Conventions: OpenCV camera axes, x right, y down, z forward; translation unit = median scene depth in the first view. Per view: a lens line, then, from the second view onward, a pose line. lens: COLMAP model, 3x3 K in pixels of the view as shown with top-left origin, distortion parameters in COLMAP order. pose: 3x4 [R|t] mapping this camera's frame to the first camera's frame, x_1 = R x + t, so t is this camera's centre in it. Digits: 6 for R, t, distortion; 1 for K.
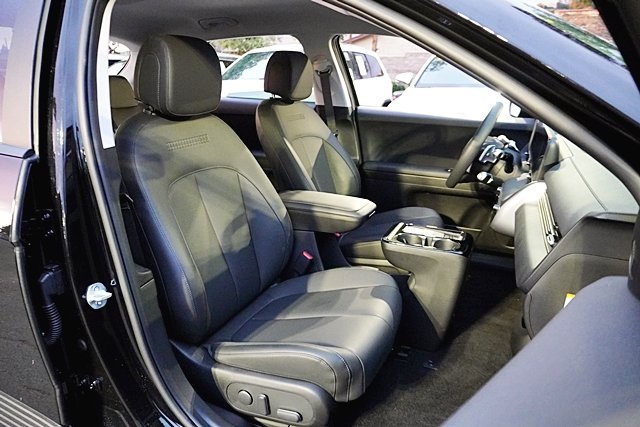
lens RADIAL K [[431.1, 0, 320.0], [0, 431.1, 213.5], [0, 0, 1]] dist [-0.019491, 0.004427]
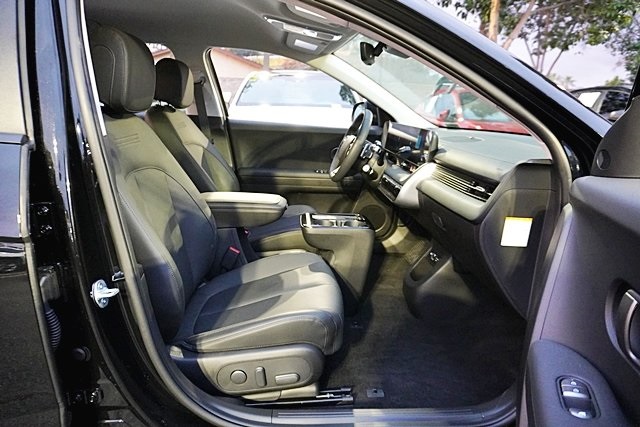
lens RADIAL K [[431.1, 0, 320.0], [0, 431.1, 213.5], [0, 0, 1]] dist [-0.019491, 0.004427]
pose [[0.884204, -0.087443, 0.458844, -0.321885], [0.112432, 0.993282, -0.027367, 0.061090], [-0.453368, 0.075786, 0.888095, -0.033474]]
